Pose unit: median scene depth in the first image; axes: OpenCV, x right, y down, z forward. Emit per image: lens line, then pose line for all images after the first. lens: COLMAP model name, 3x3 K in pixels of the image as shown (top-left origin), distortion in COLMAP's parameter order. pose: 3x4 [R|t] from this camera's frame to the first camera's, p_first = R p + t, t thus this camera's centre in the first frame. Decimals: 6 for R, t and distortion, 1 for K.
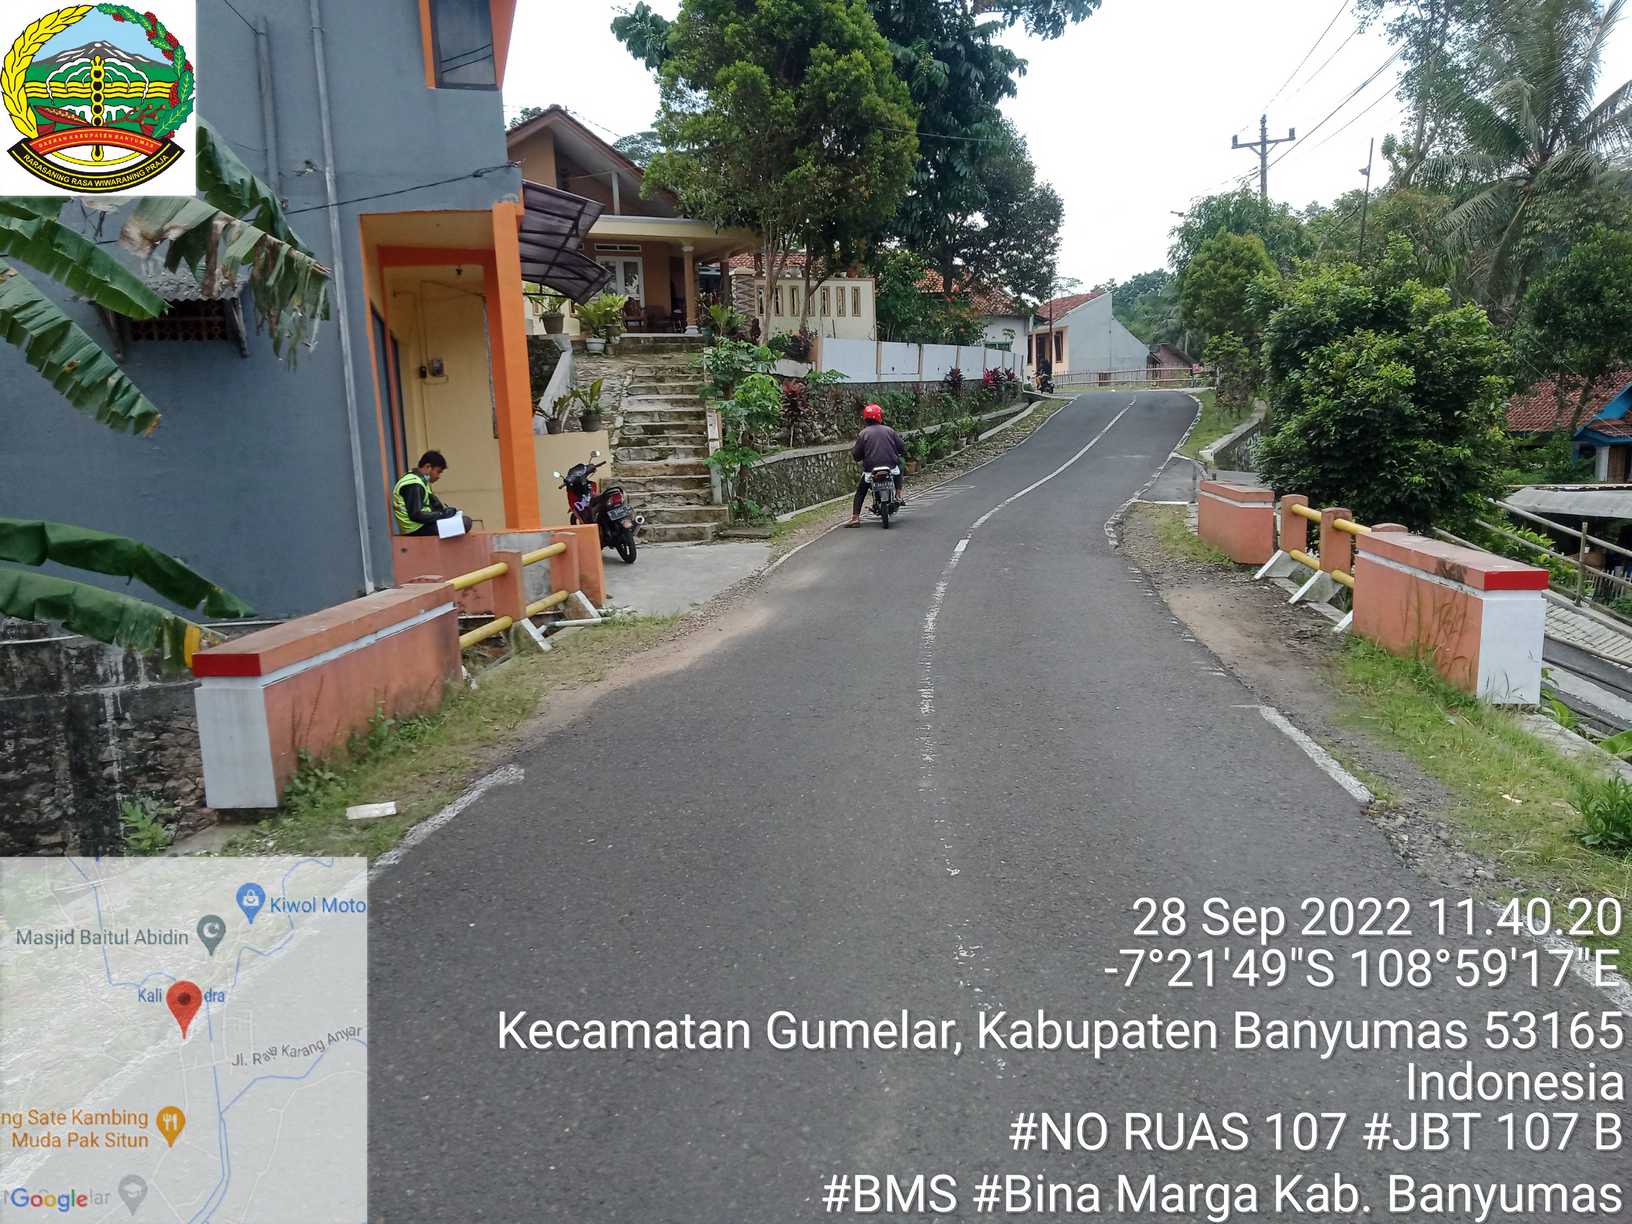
lens RADIAL K [[1173.1, 0, 814.3], [0, 1173.1, 598.3], [0, 0, 1]] dist [-0.005917, 0.004393]
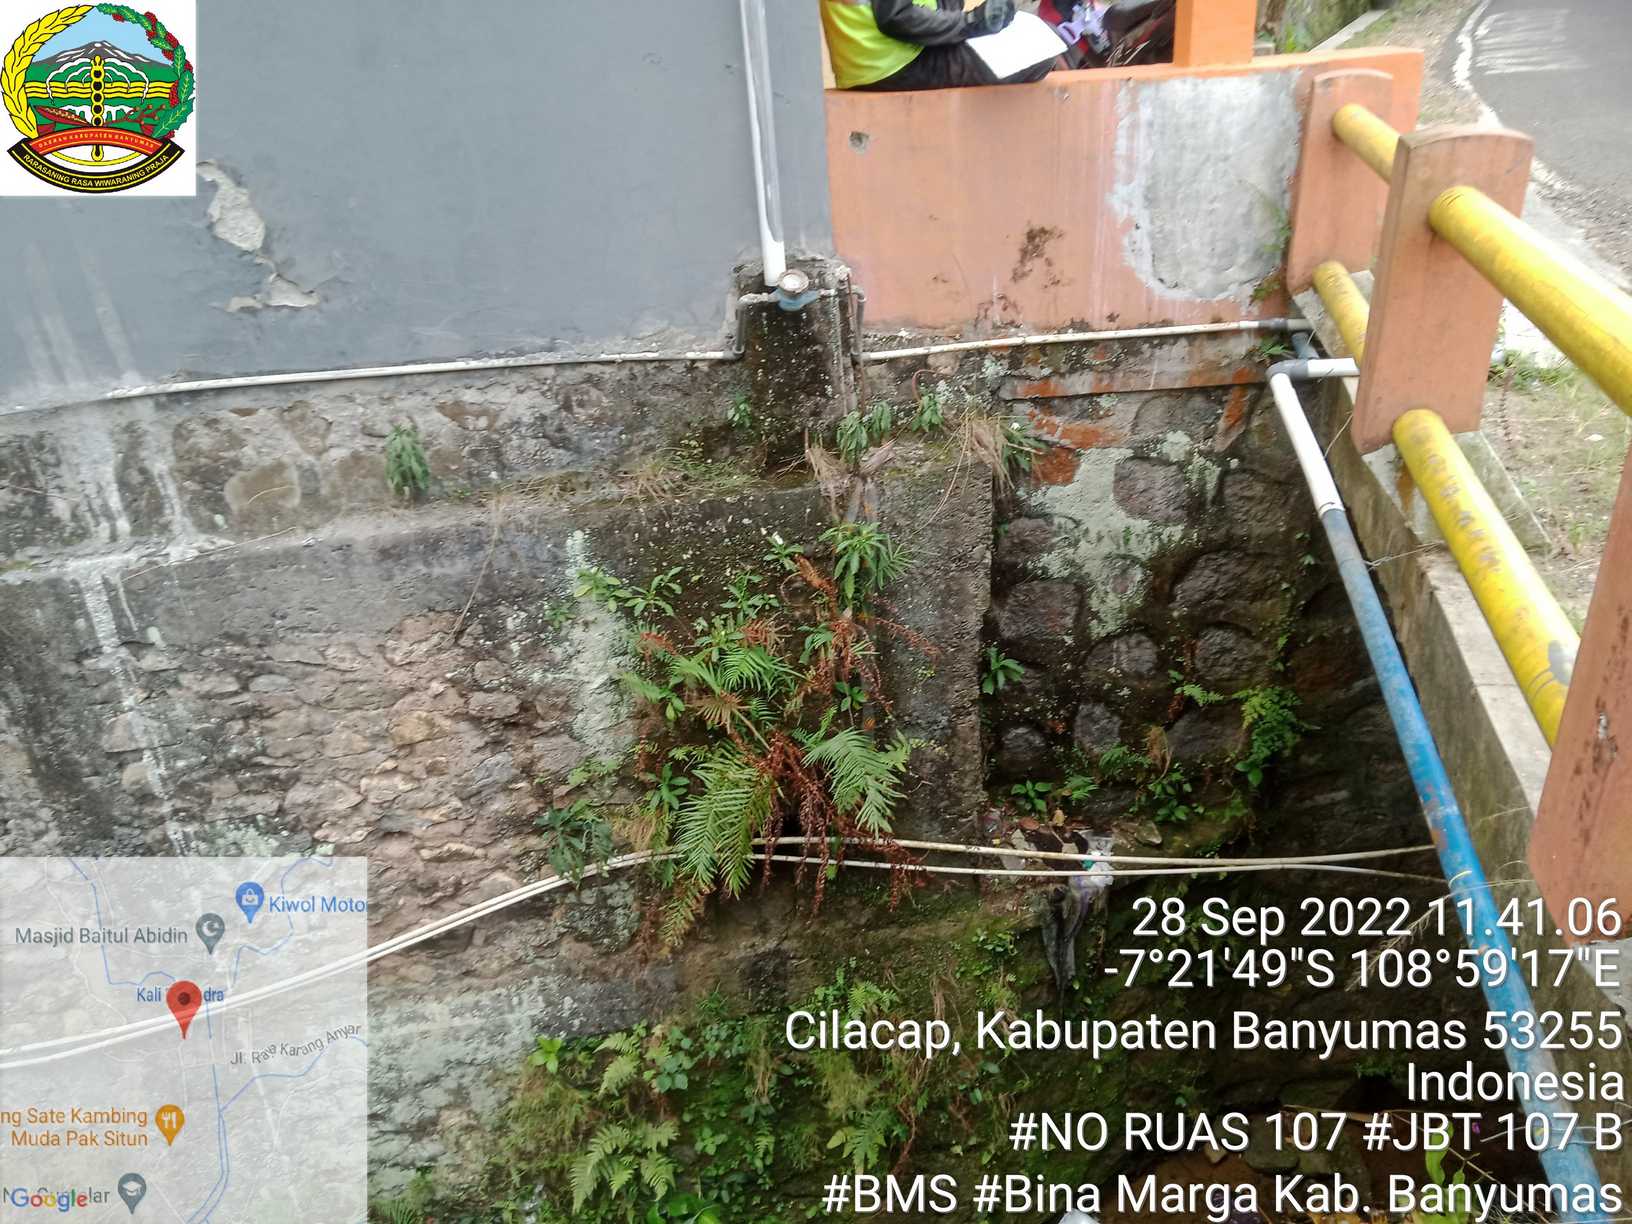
lens RADIAL K [[1173.1, 0, 827.8], [0, 1173.1, 615.5], [0, 0, 1]] dist [-0.005917, 0.004393]
pose [[0.993221, 0.038318, -0.109749, -0.339961], [0.000184, 0.943591, 0.331113, -0.024324], [0.116245, -0.328888, 0.937187, 0.685118]]
